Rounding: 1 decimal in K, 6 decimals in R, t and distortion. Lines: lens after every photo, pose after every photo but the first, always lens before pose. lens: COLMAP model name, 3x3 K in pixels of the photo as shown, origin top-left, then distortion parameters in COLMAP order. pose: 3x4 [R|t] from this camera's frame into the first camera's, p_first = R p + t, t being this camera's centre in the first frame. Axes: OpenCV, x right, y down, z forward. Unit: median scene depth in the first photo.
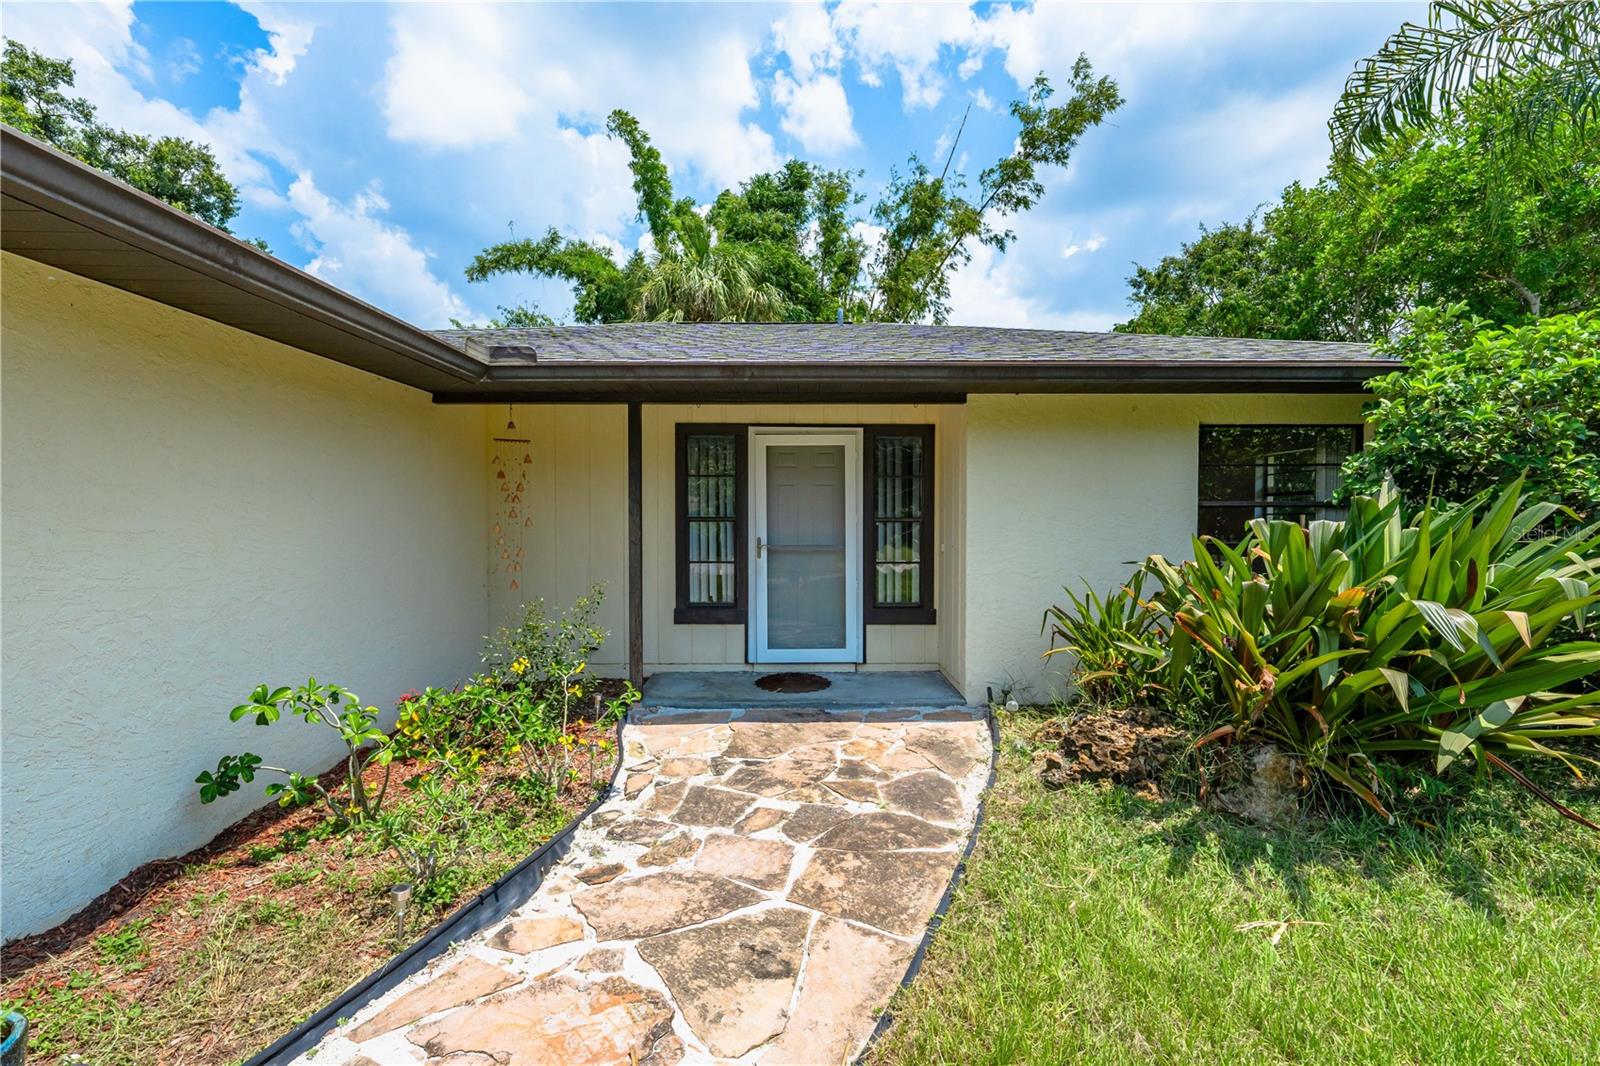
lens RADIAL K [[648.5, 0, 832.3], [0, 648.5, 523.3], [0, 0, 1]] dist [0.000667, 0.000159]
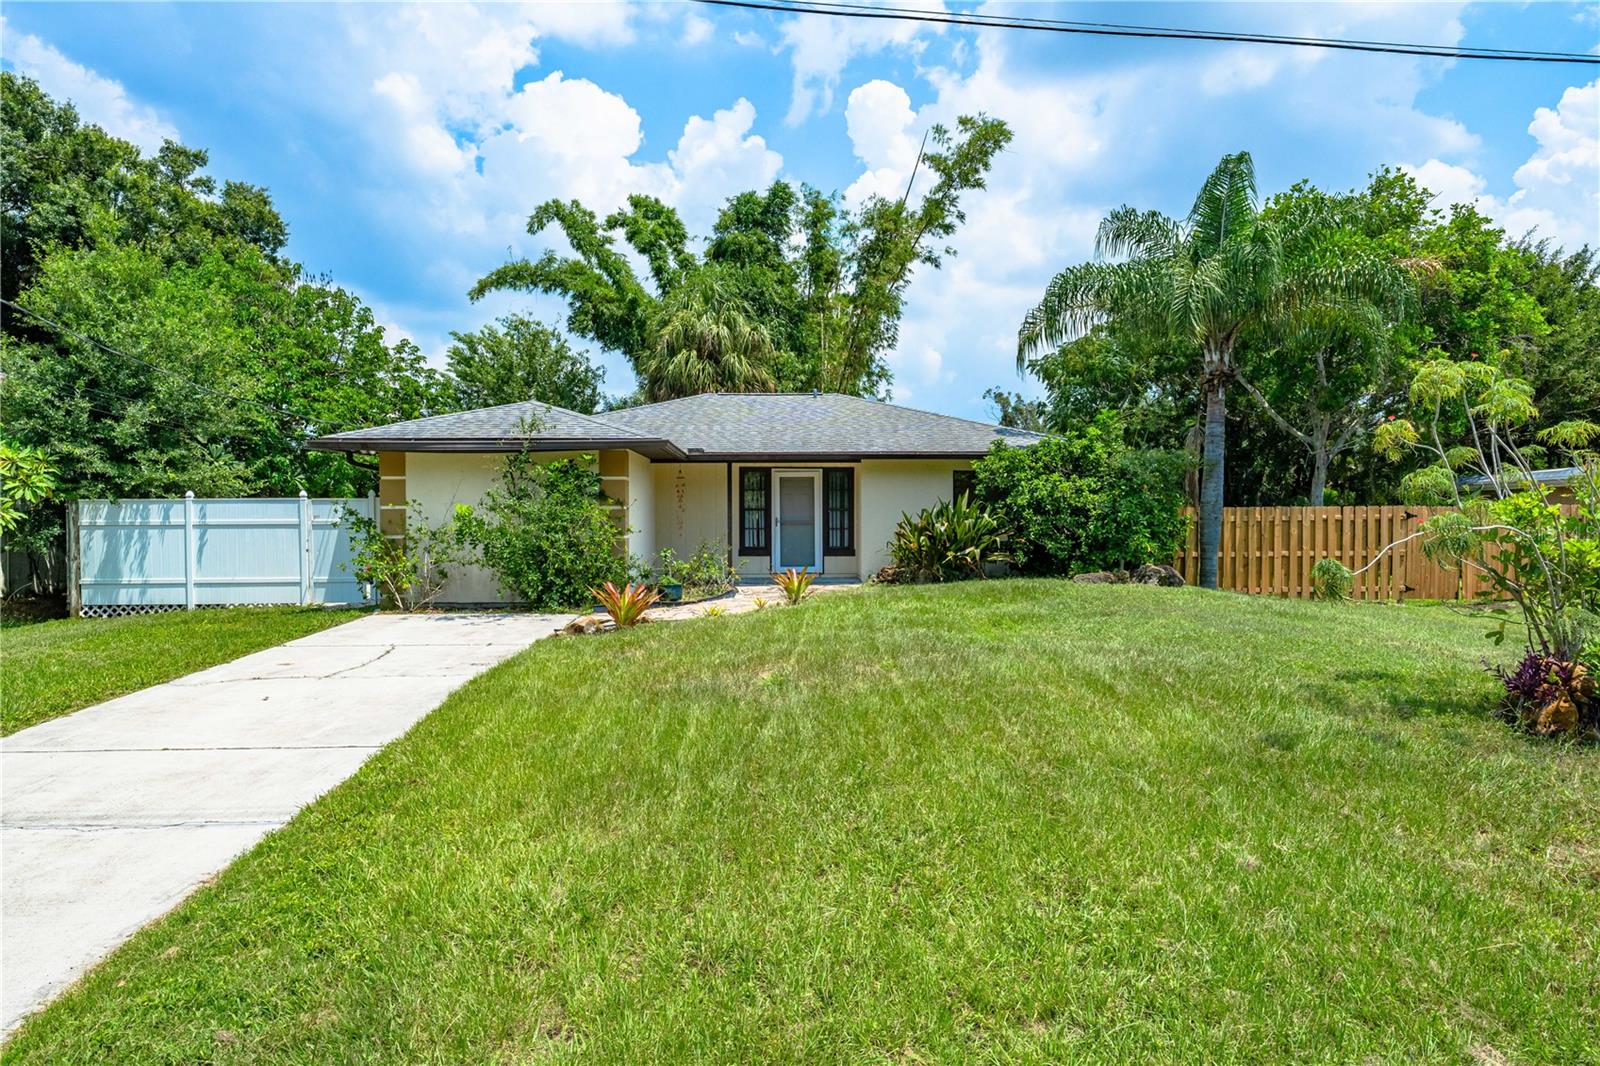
lens RADIAL K [[974.4, 0, 800.0], [0, 974.4, 533.0], [0, 0, 1]] dist [0.183579, -0.000200]
pose [[0.999734, -0.005106, -0.022472, 0.016297], [0.005199, 0.999978, 0.004098, 0.022762], [0.022450, -0.004214, 0.999739, -0.860472]]
